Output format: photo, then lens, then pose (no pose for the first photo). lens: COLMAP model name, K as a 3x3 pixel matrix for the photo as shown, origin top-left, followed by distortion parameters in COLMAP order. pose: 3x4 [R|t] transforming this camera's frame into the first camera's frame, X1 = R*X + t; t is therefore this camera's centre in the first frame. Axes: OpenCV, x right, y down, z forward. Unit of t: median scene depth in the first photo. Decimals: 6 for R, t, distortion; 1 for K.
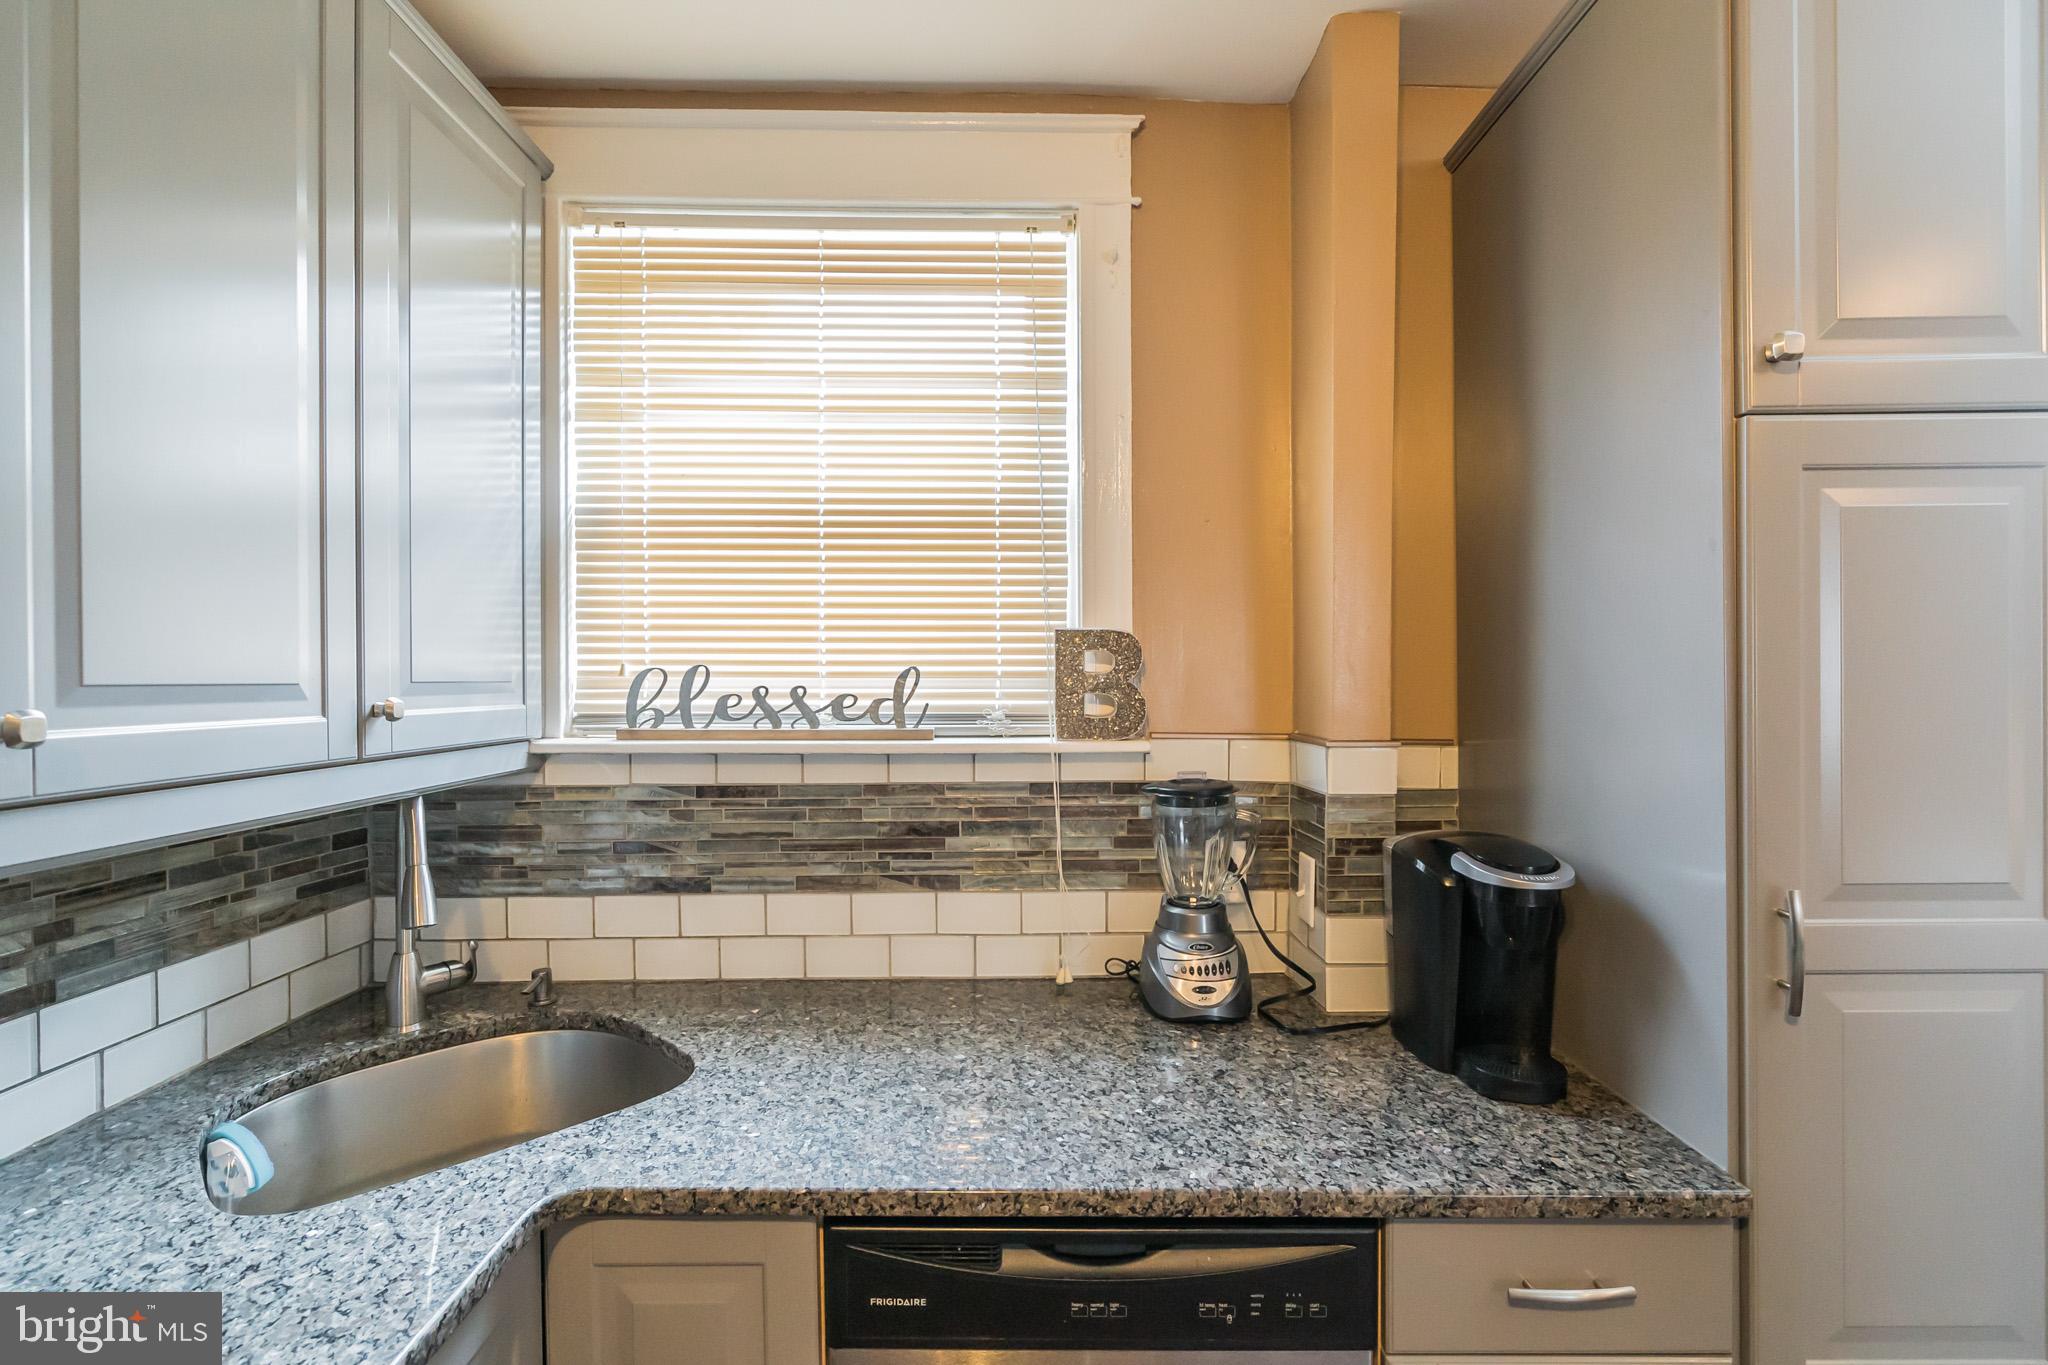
lens RADIAL K [[936.7, 0, 1025.8], [0, 936.7, 682.6], [0, 0, 1]] dist [-0.001256, 0.003460]
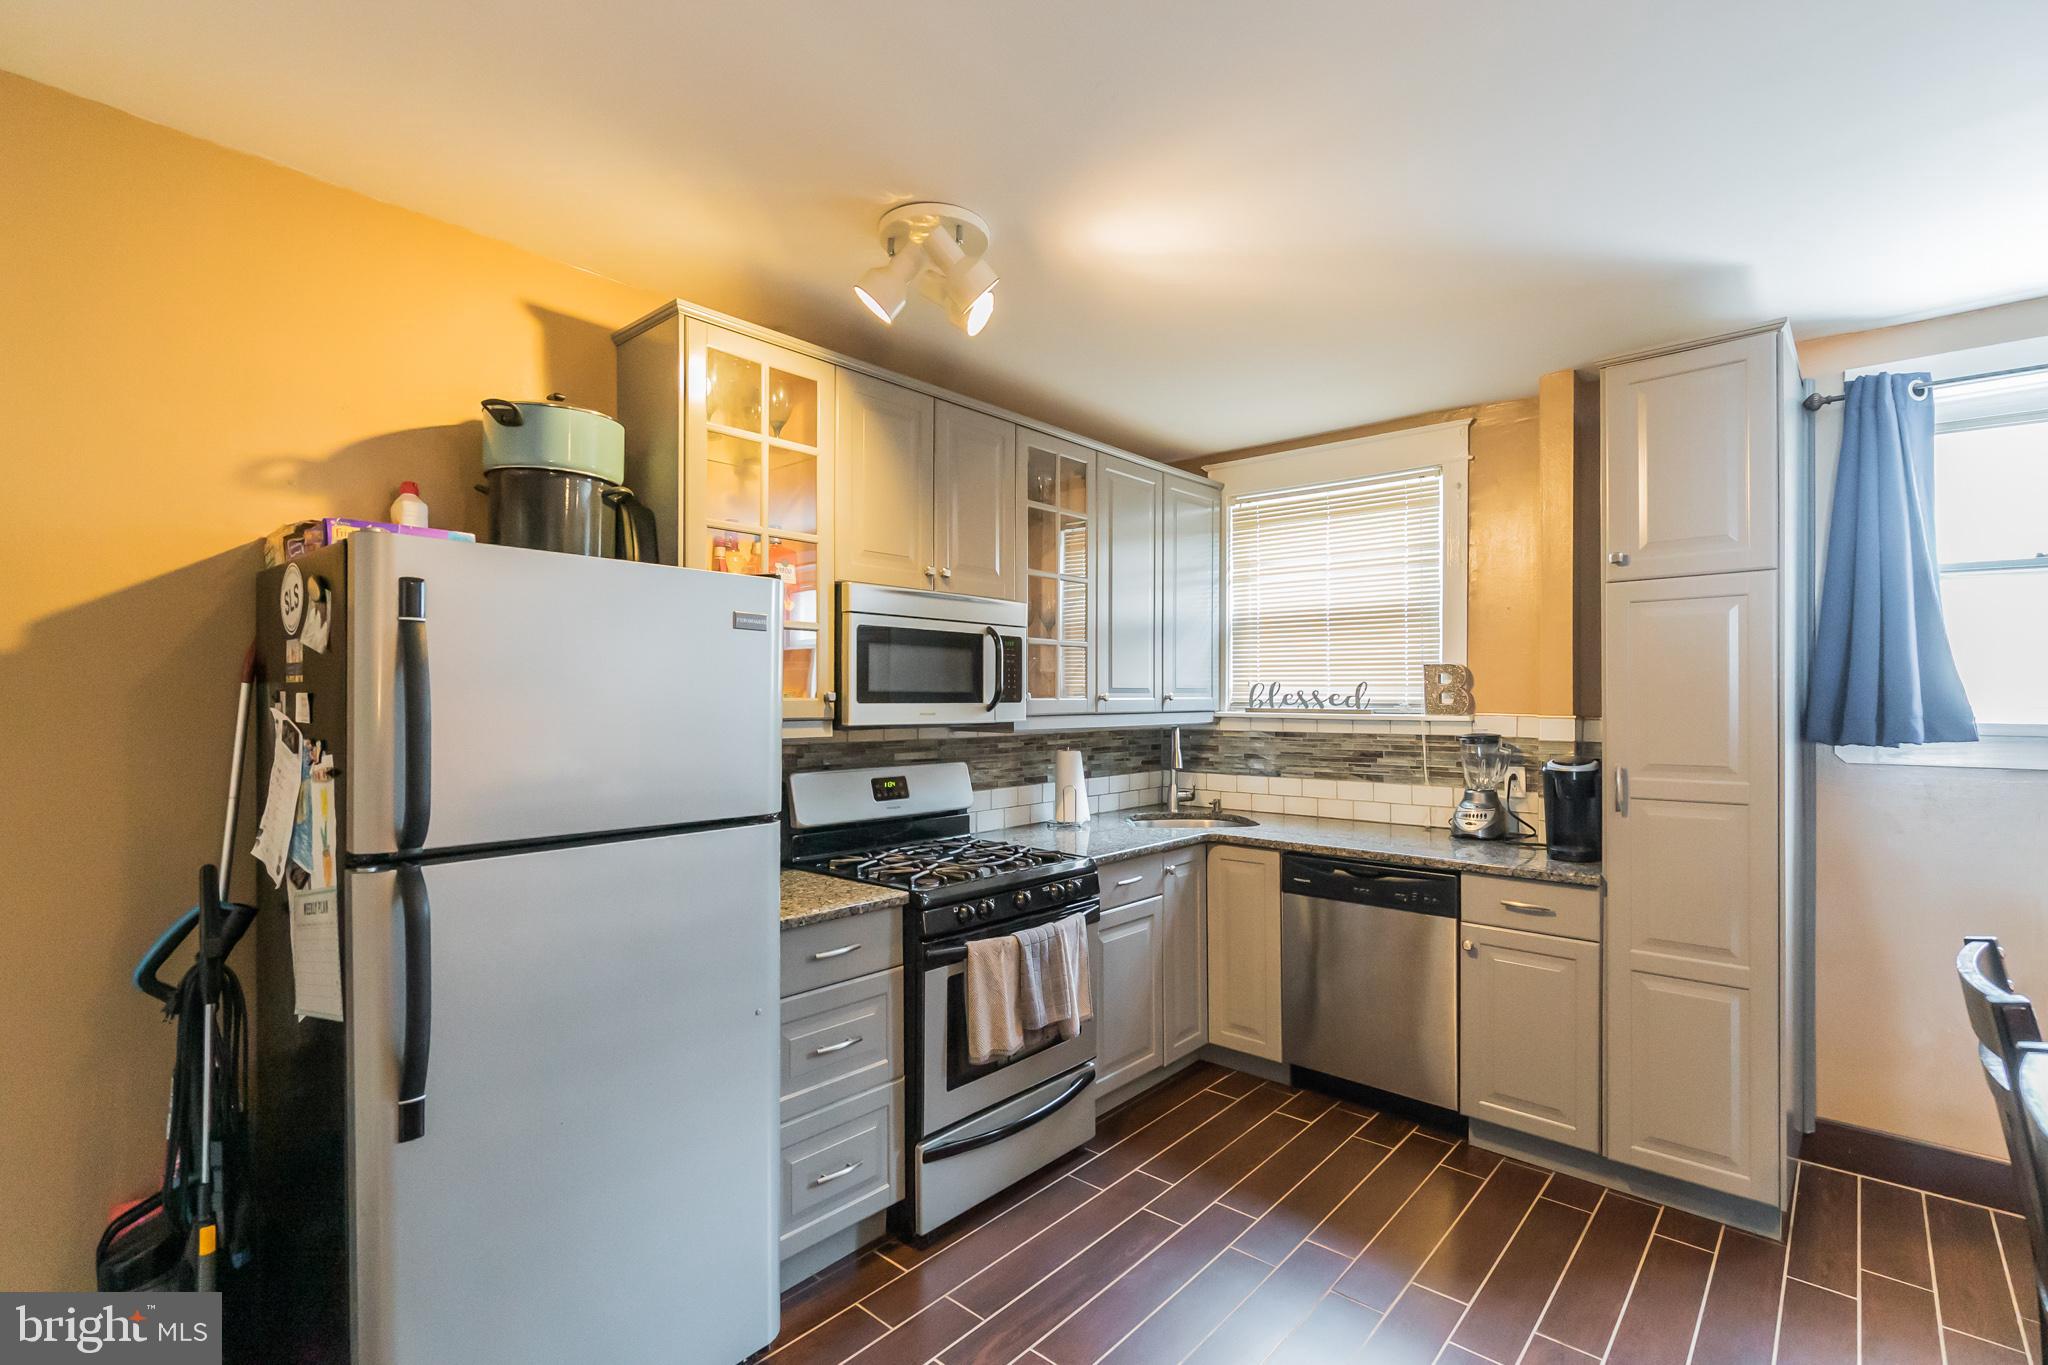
lens RADIAL K [[936.7, 0, 1010.4], [0, 936.7, 706.9], [0, 0, 1]] dist [-0.001256, 0.003460]
pose [[0.725595, 0.010300, -0.688045, 0.821434], [-0.003021, 0.999926, 0.011782, 0.019494], [0.688116, -0.006470, 0.725572, -1.233465]]
